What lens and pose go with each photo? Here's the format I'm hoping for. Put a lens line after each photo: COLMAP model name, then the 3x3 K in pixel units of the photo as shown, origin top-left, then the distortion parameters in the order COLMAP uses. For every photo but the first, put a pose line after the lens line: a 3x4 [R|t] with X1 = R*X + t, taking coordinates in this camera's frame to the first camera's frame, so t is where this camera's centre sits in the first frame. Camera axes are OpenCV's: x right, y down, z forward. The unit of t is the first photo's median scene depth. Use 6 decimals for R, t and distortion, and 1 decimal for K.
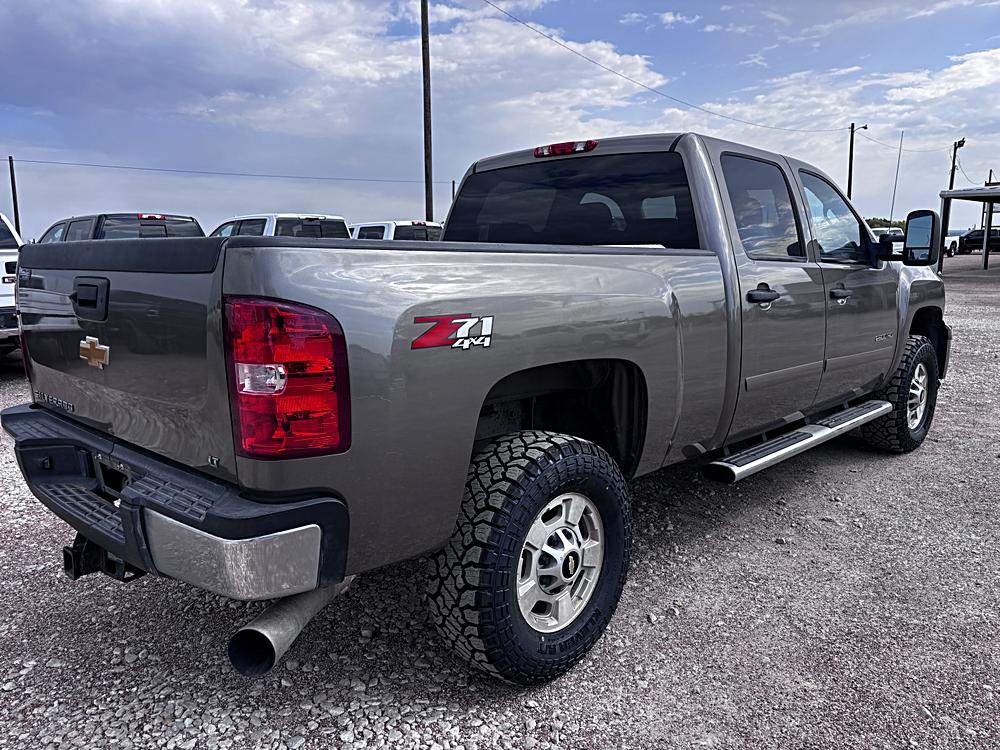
lens RADIAL K [[757.1, 0, 494.0], [0, 757.1, 374.7], [0, 0, 1]] dist [0.052079, -0.048465]
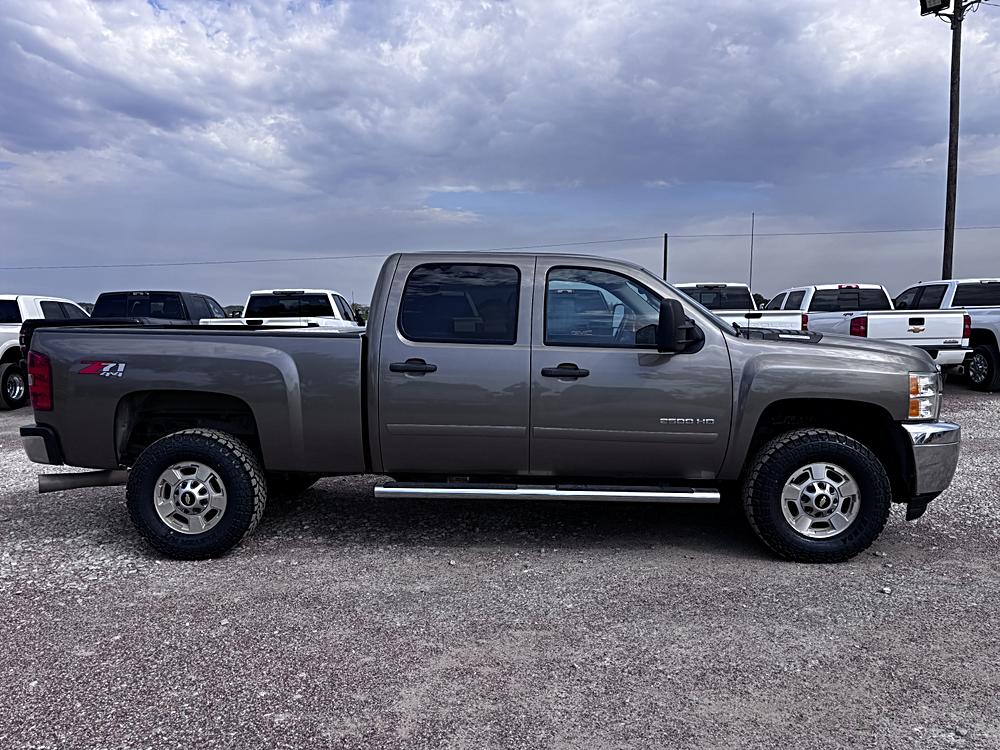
lens RADIAL K [[757.1, 0, 502.9], [0, 757.1, 382.2], [0, 0, 1]] dist [0.052079, -0.048465]
pose [[0.657778, 0.076337, -0.749333, 1.953172], [-0.122352, 0.992467, -0.006297, -0.117469], [0.743208, 0.095825, 0.662163, 0.290023]]
